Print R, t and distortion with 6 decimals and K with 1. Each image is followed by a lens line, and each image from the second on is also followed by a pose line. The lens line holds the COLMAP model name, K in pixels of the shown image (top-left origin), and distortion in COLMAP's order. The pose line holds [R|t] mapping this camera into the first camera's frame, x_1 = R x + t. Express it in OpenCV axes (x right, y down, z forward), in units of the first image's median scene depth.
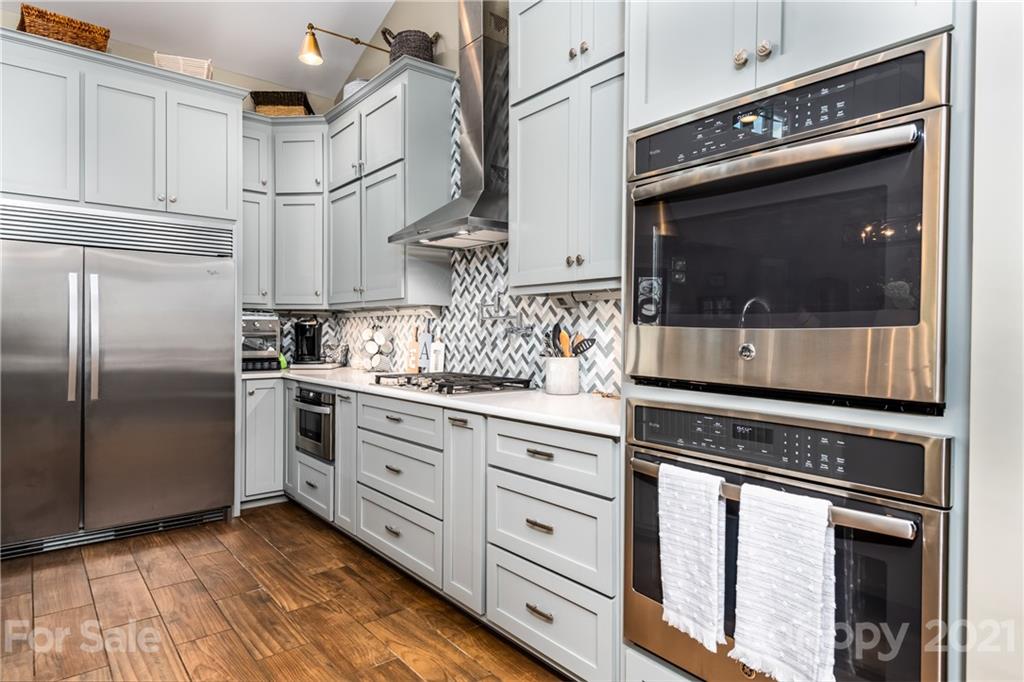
lens RADIAL K [[580.7, 0, 511.0], [0, 580.7, 339.0], [0, 0, 1]] dist [-0.000308, -0.000442]
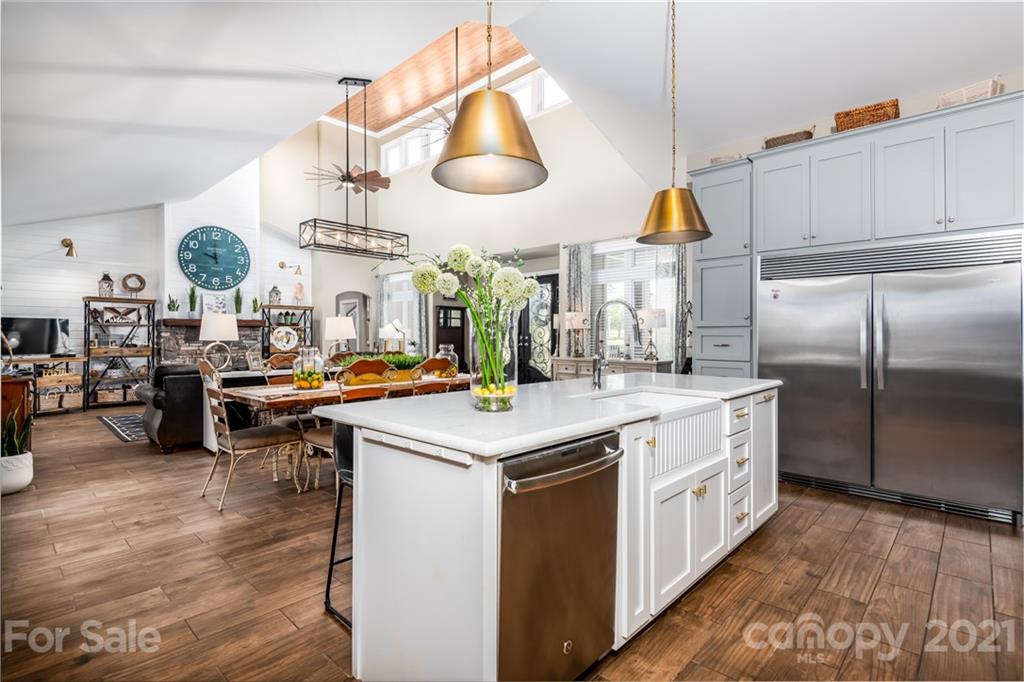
lens RADIAL K [[496.5, 0, 511.1], [0, 496.5, 339.1], [0, 0, 1]] dist [-0.001203, -0.000120]
pose [[0.124709, 0.000230, -0.992193, 0.301646], [-0.010566, 0.999944, -0.001096, 0.001552], [0.992137, 0.010620, 0.124705, 0.034672]]
